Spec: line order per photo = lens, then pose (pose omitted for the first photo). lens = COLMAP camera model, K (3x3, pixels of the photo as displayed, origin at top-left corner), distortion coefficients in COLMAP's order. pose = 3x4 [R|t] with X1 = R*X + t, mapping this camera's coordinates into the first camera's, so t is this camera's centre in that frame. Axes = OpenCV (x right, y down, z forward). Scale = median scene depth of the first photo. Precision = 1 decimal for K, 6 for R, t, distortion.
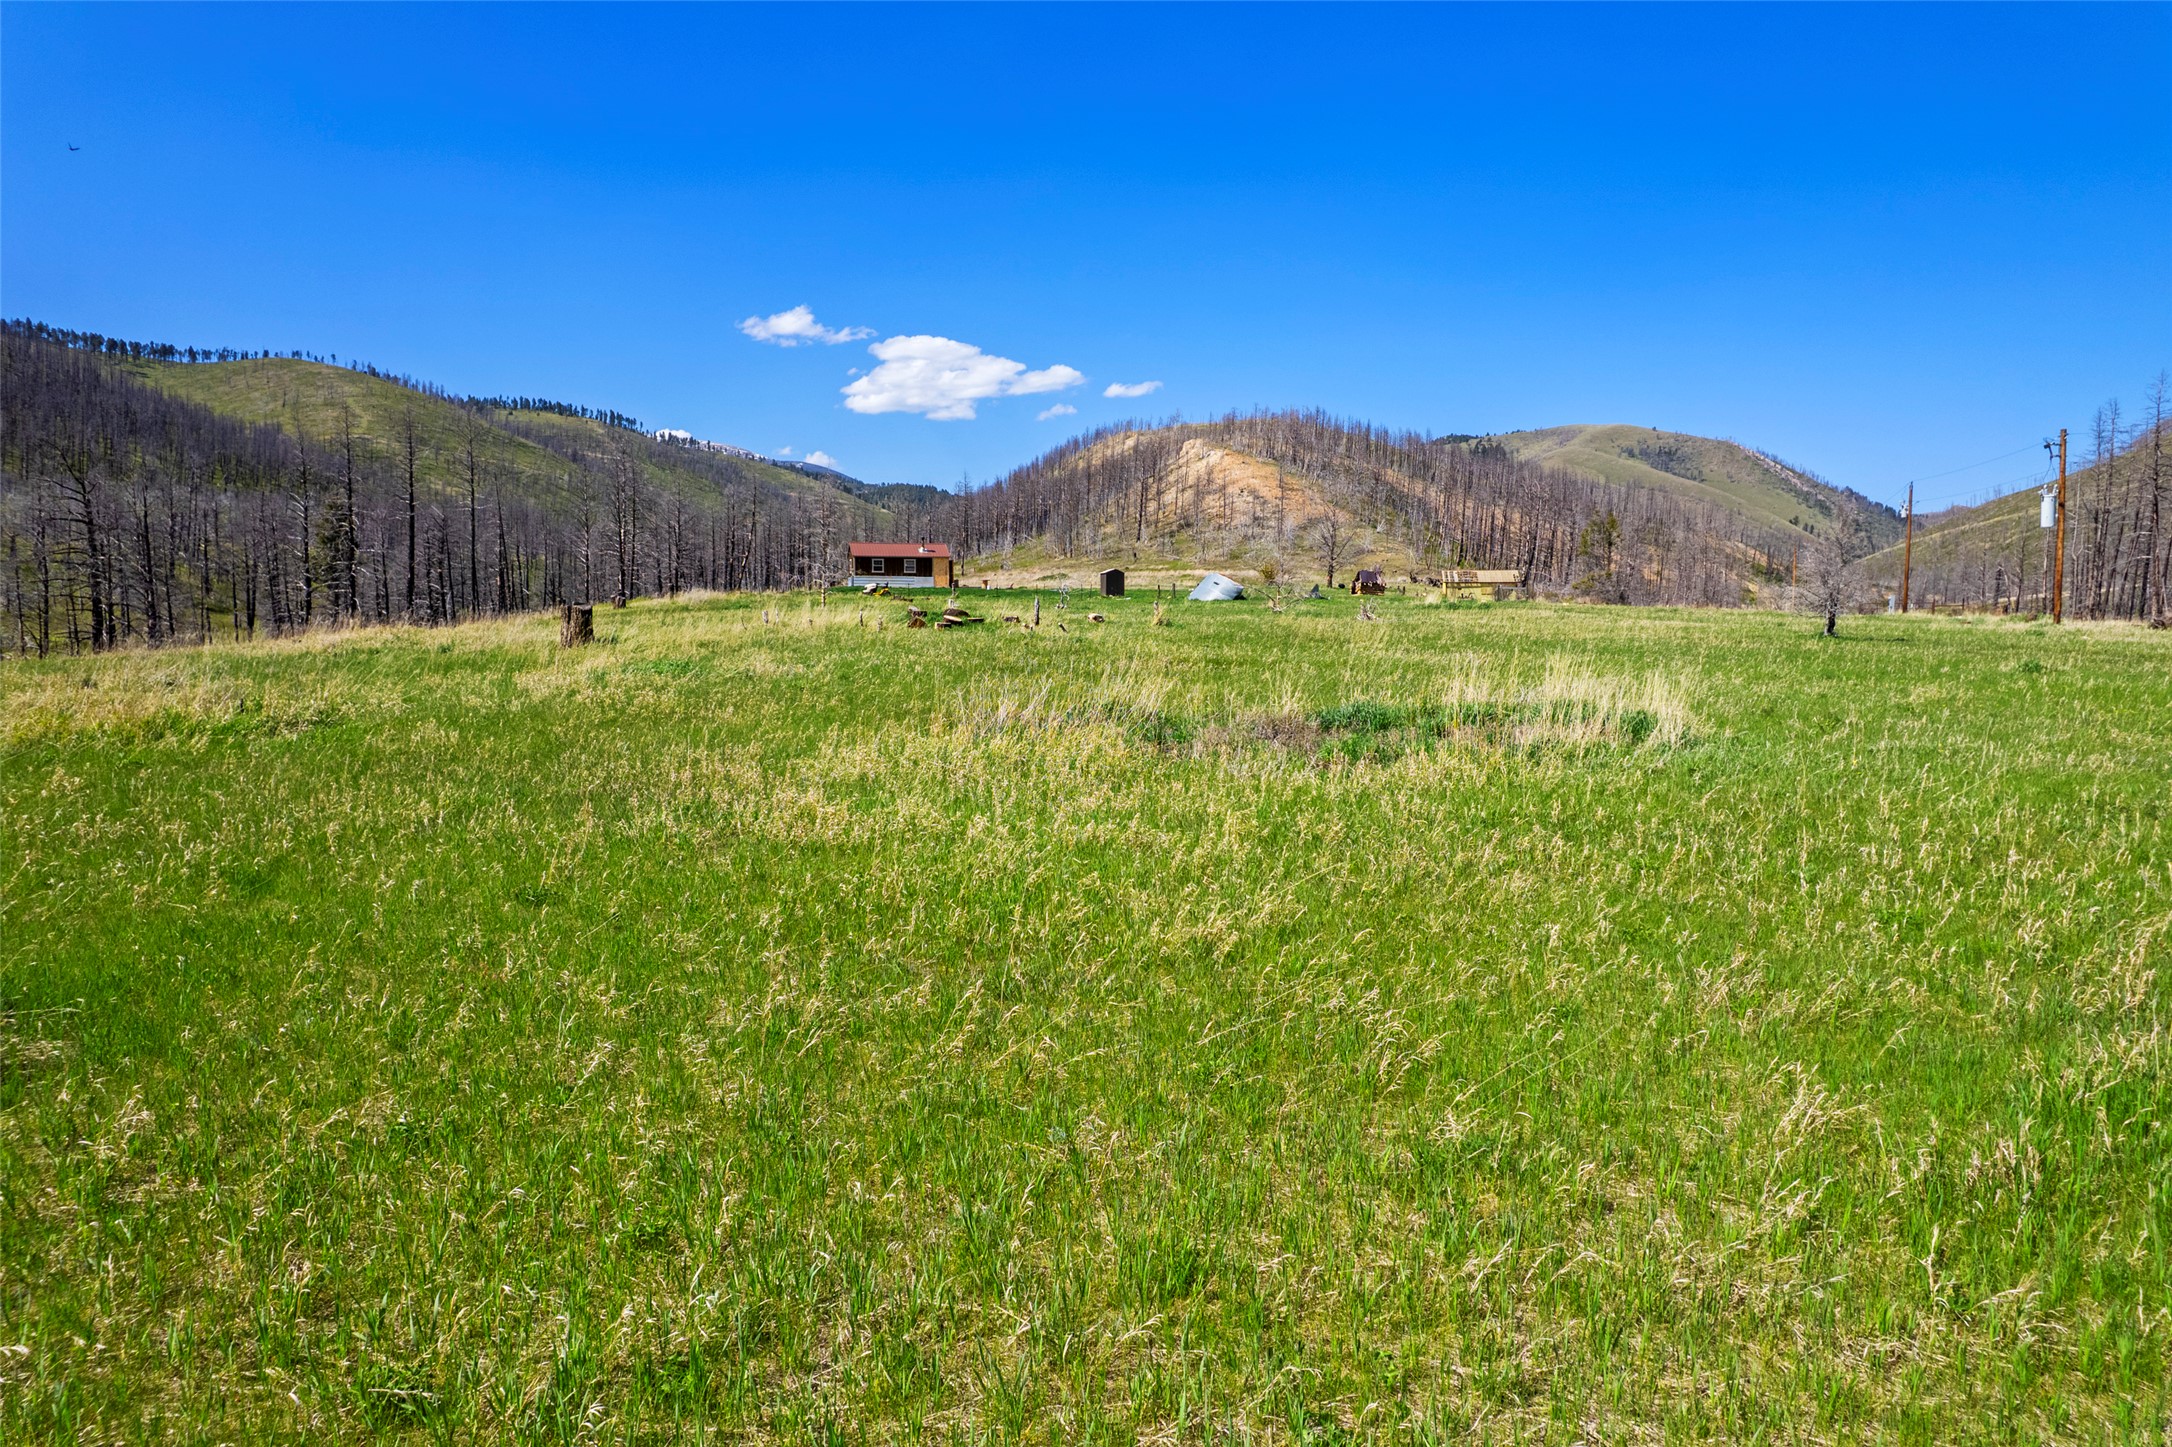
lens RADIAL K [[1393.7, 0, 1090.5], [0, 1393.7, 724.6], [0, 0, 1]] dist [-0.083774, 0.075426]
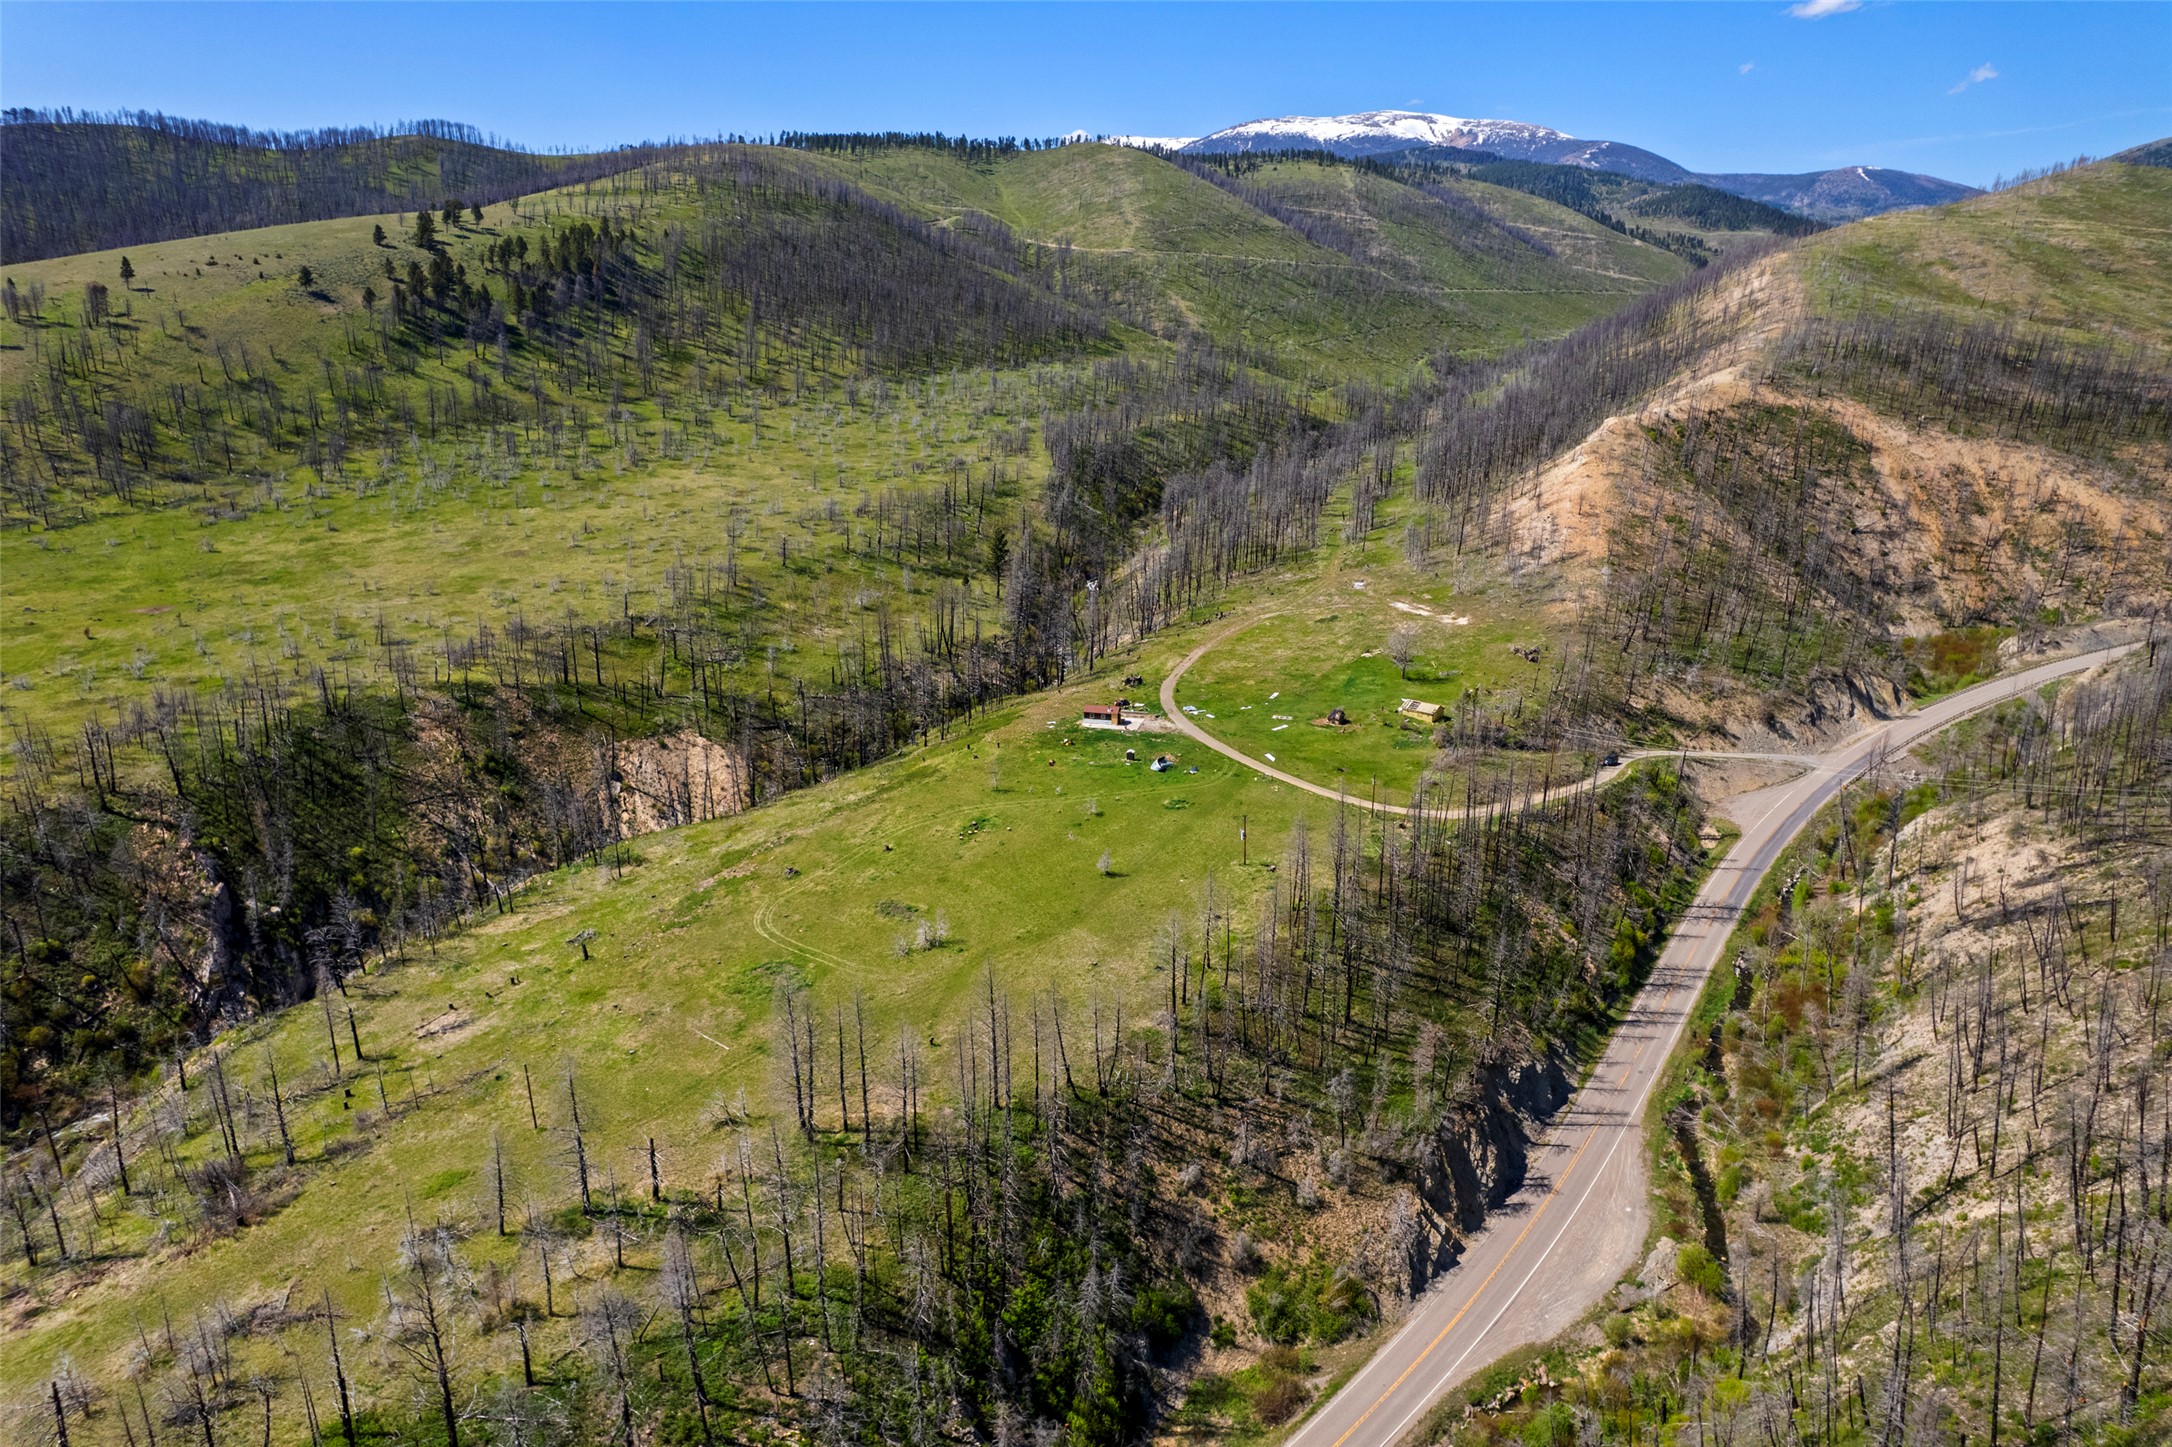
lens RADIAL K [[1391.8, 0, 1089.8], [0, 1391.8, 728.3], [0, 0, 1]] dist [-0.082815, 0.075618]
pose [[0.851380, 0.155116, -0.501090, 0.104423], [-0.038529, 0.971189, 0.235175, -0.062673], [0.523132, -0.180917, 0.832828, -0.110768]]
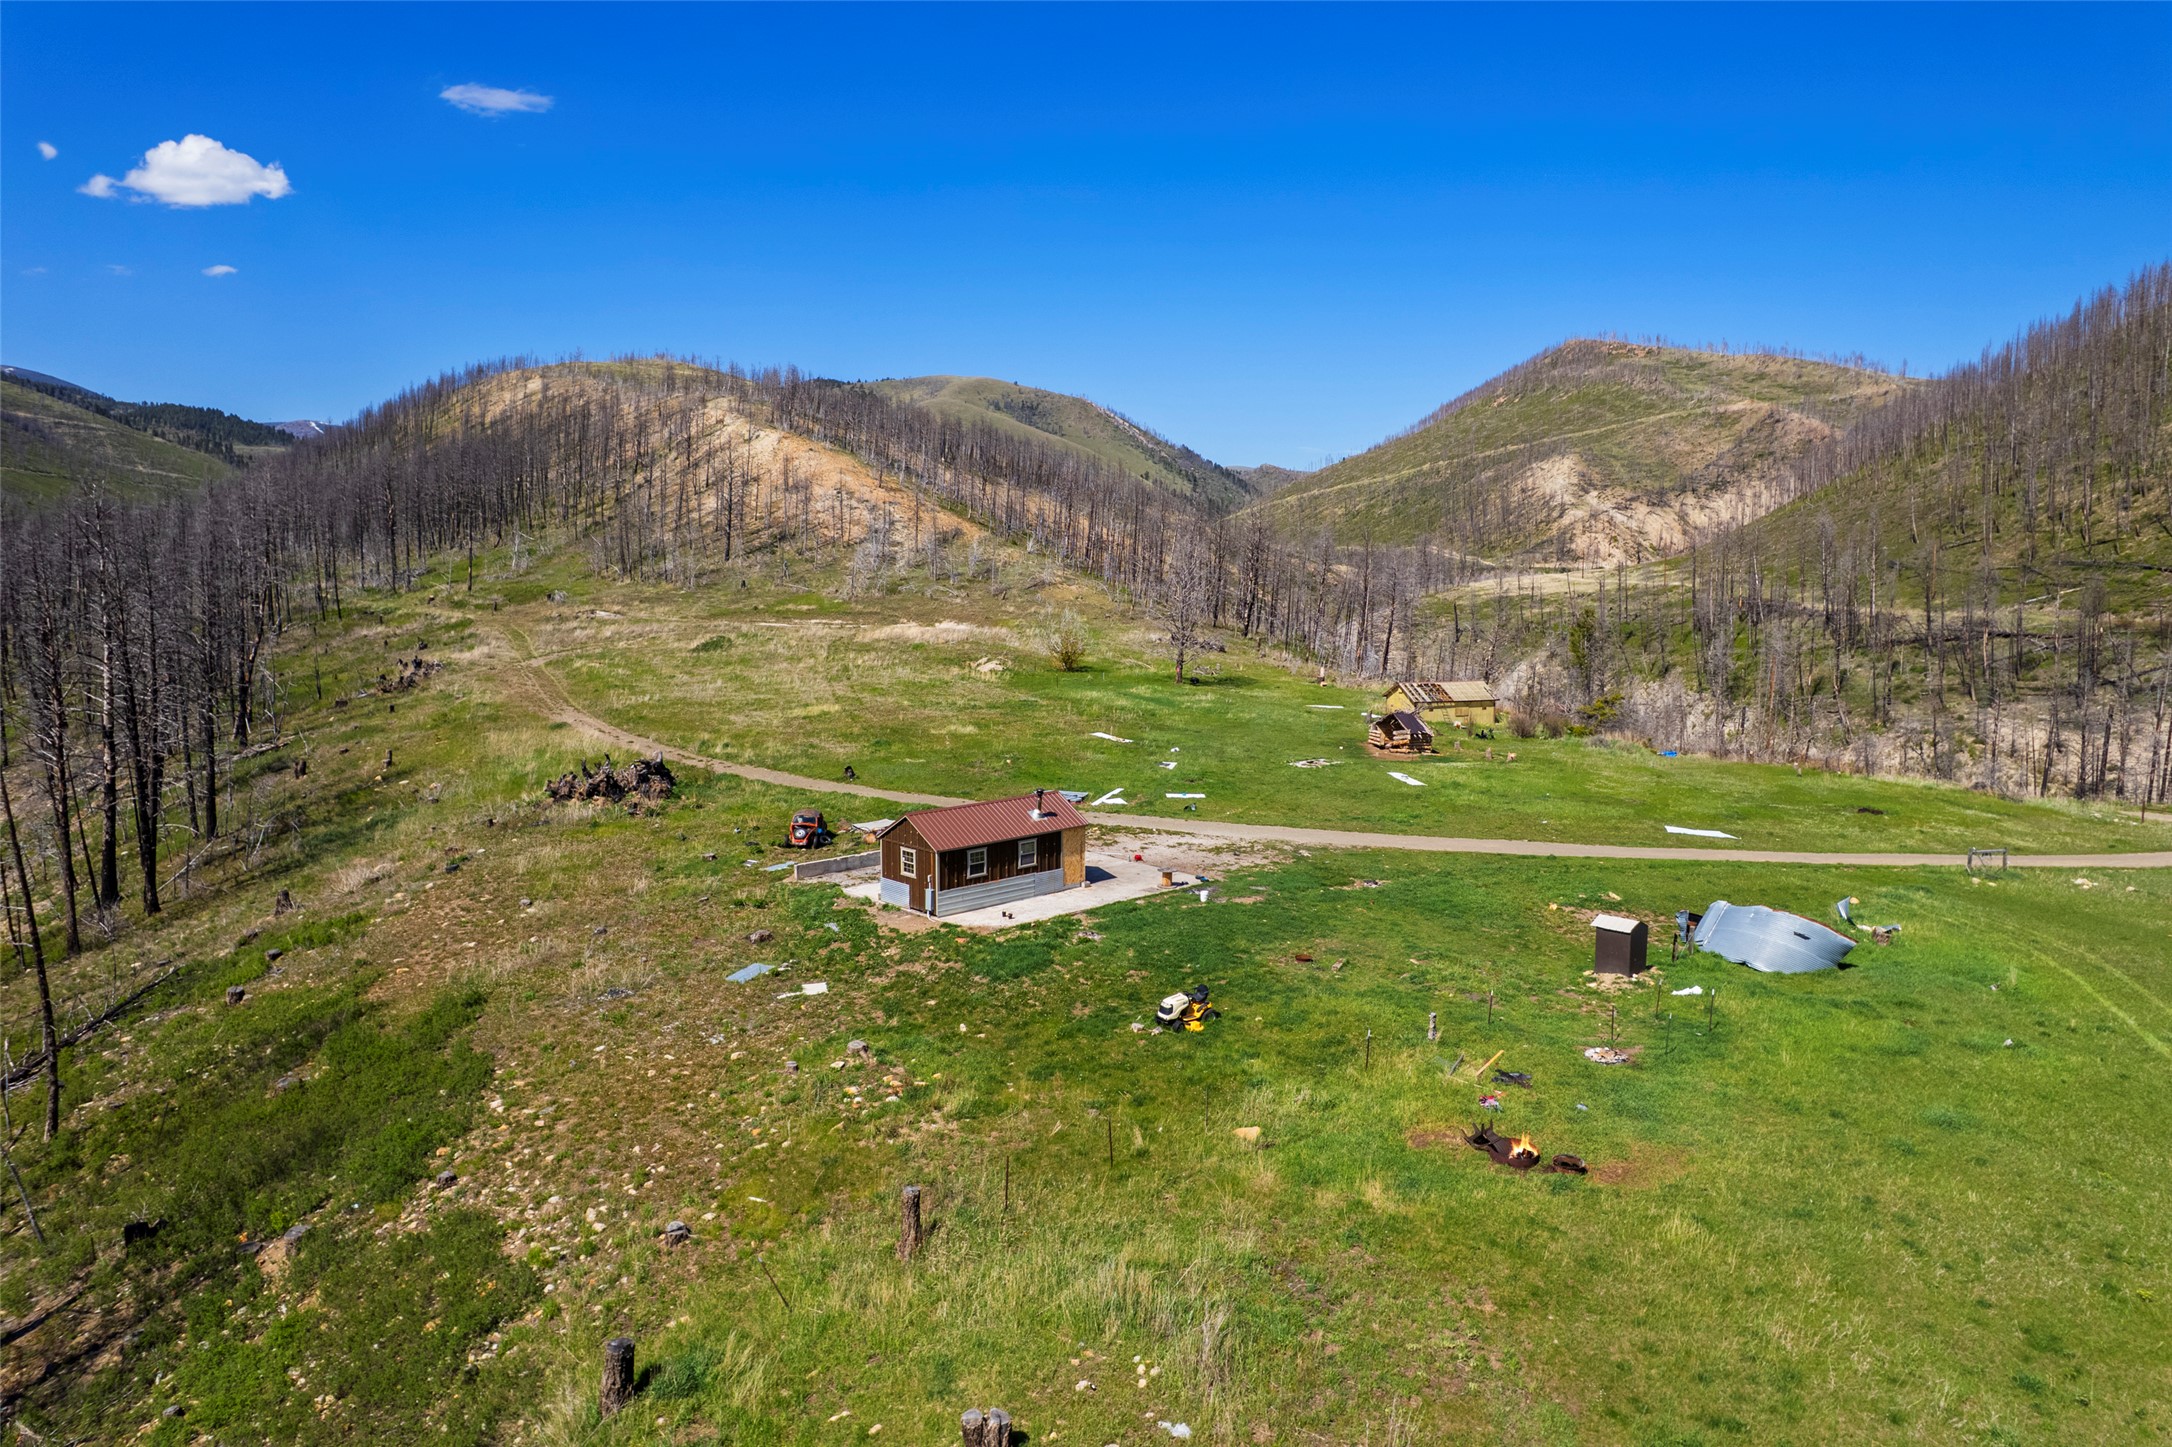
lens RADIAL K [[1395.1, 0, 1093.5], [0, 1395.1, 702.5], [0, 0, 1]] dist [-0.060021, 0.037489]
pose [[0.896331, -0.043479, 0.441249, -0.027666], [0.031487, 0.998910, 0.034467, -0.015723], [-0.442266, -0.017000, 0.896723, 0.046677]]
